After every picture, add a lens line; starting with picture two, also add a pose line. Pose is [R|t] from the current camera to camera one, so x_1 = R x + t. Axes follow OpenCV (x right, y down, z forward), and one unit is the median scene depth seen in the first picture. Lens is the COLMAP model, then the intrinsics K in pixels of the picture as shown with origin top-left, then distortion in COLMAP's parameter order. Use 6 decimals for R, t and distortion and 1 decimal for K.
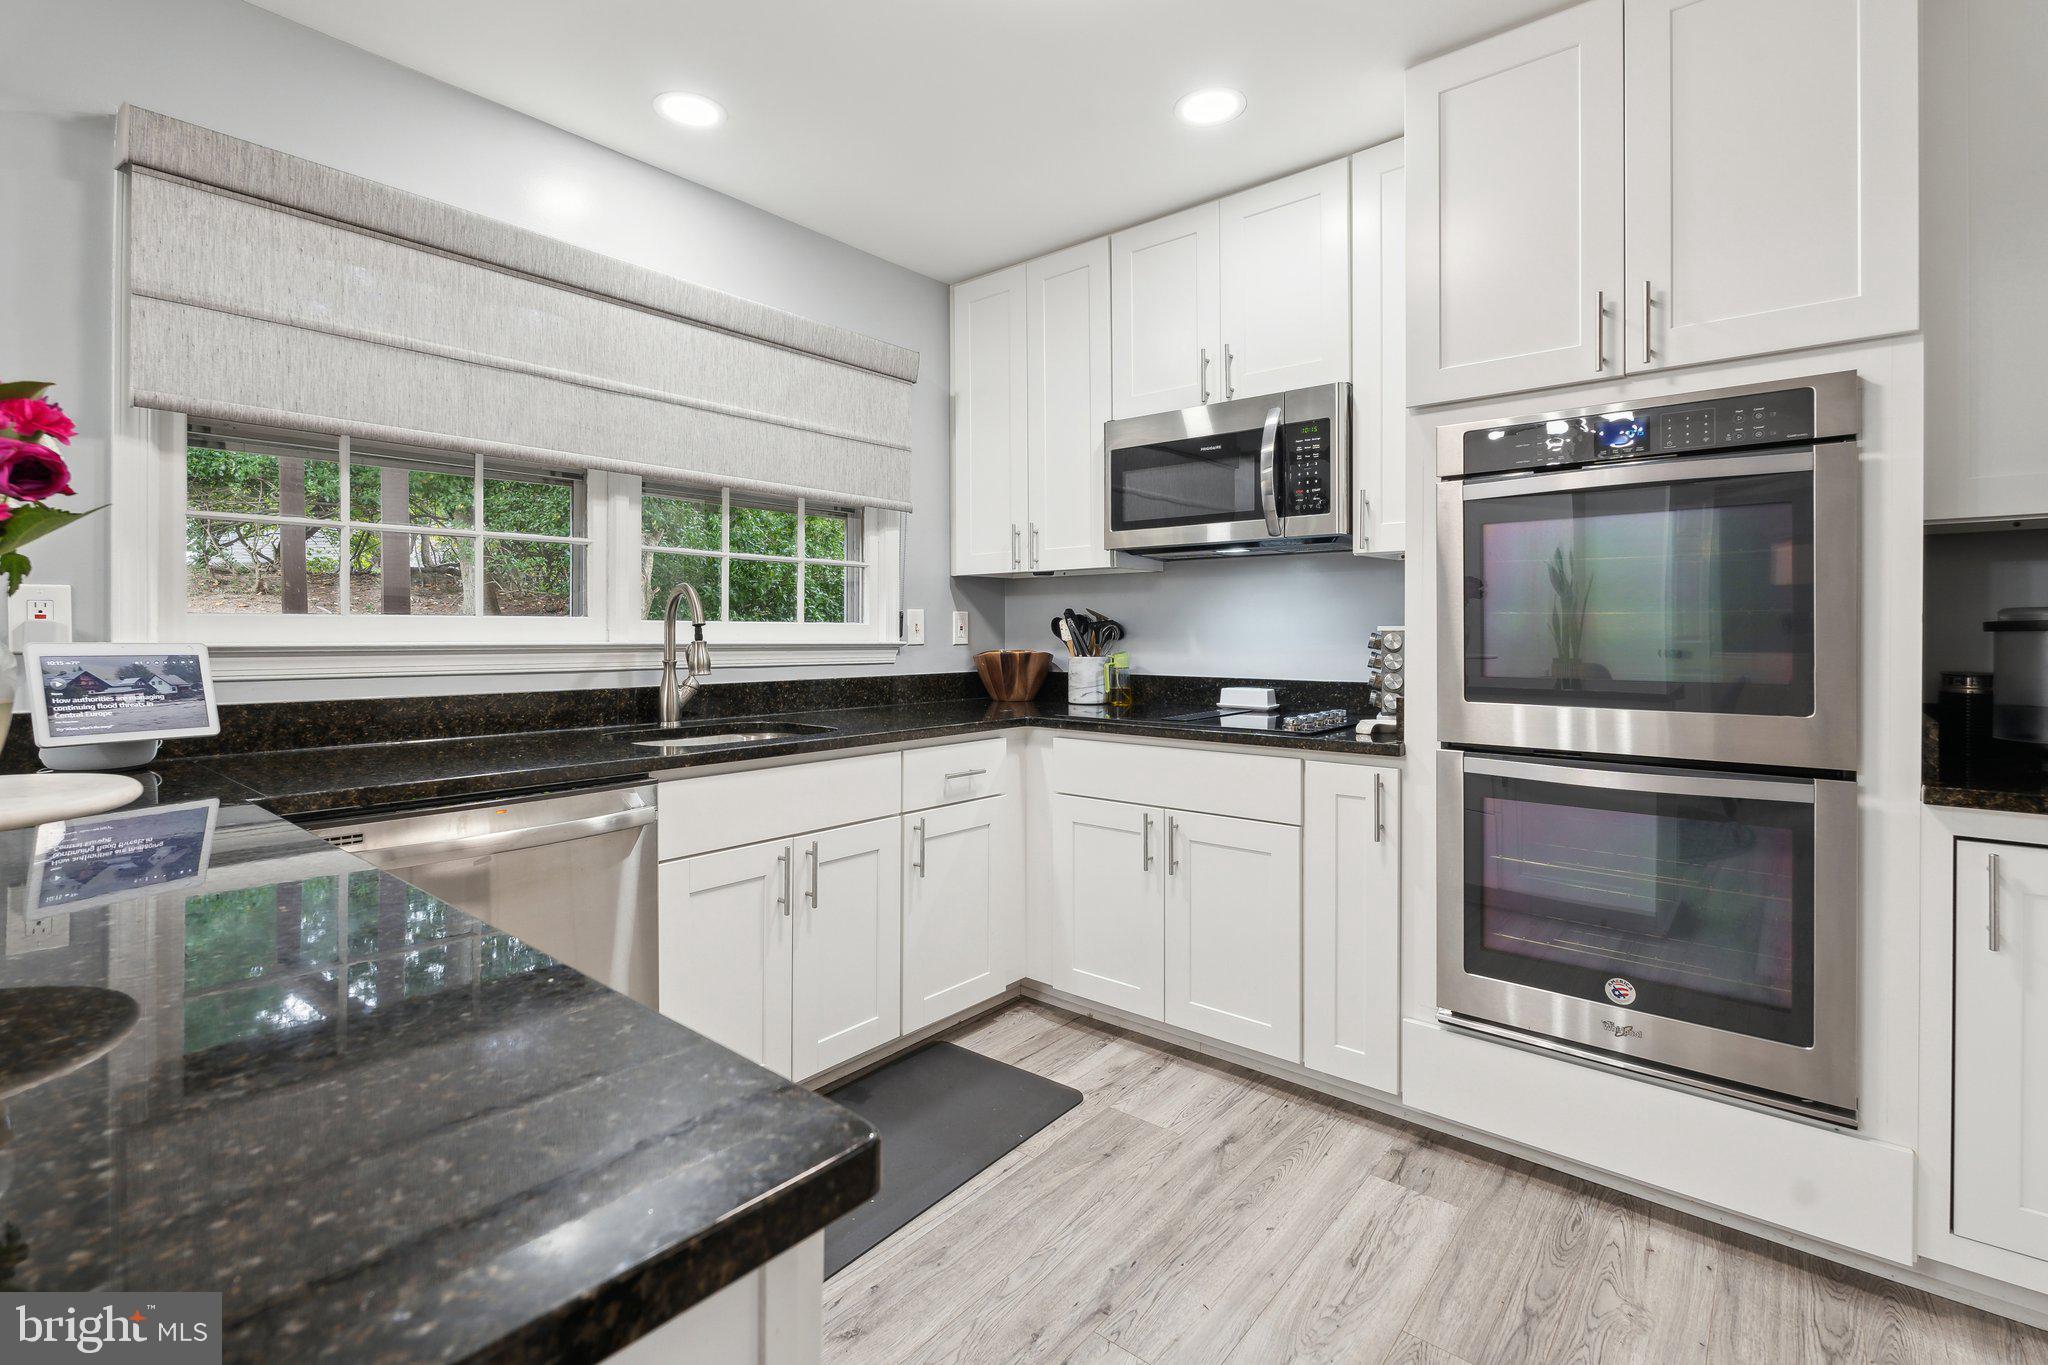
lens RADIAL K [[912.2, 0, 989.3], [0, 912.2, 636.8], [0, 0, 1]] dist [-0.004656, 0.001613]
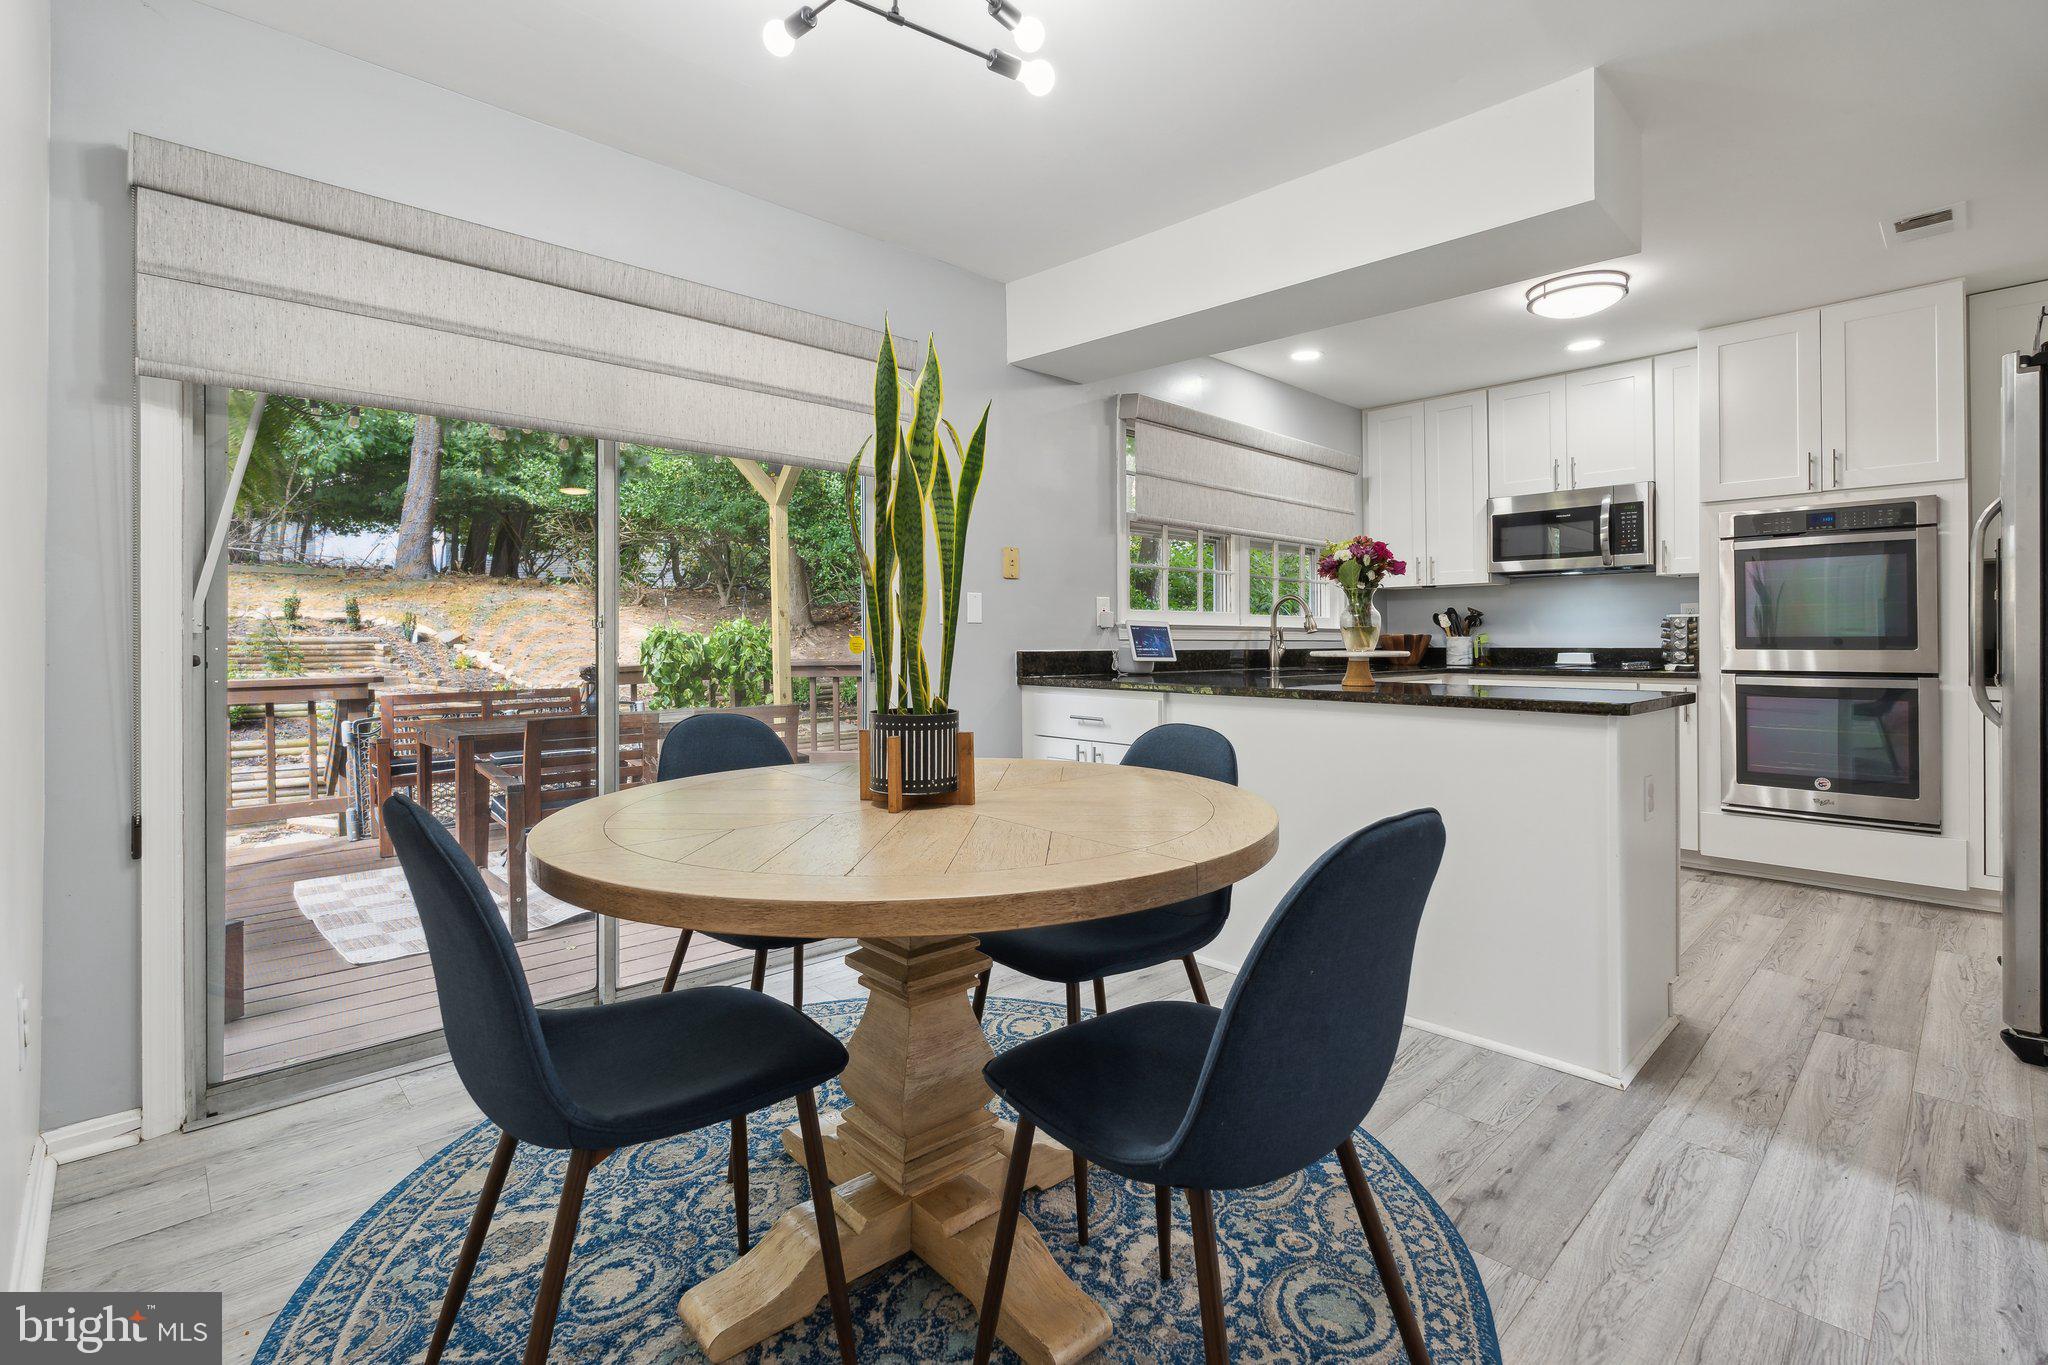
lens RADIAL K [[912.2, 0, 1002.1], [0, 912.2, 640.8], [0, 0, 1]] dist [-0.004656, 0.001613]
pose [[0.994943, -0.005187, -0.100304, -0.728641], [0.004675, 0.999975, -0.005338, 0.045233], [0.100330, 0.004842, 0.994942, -0.953274]]
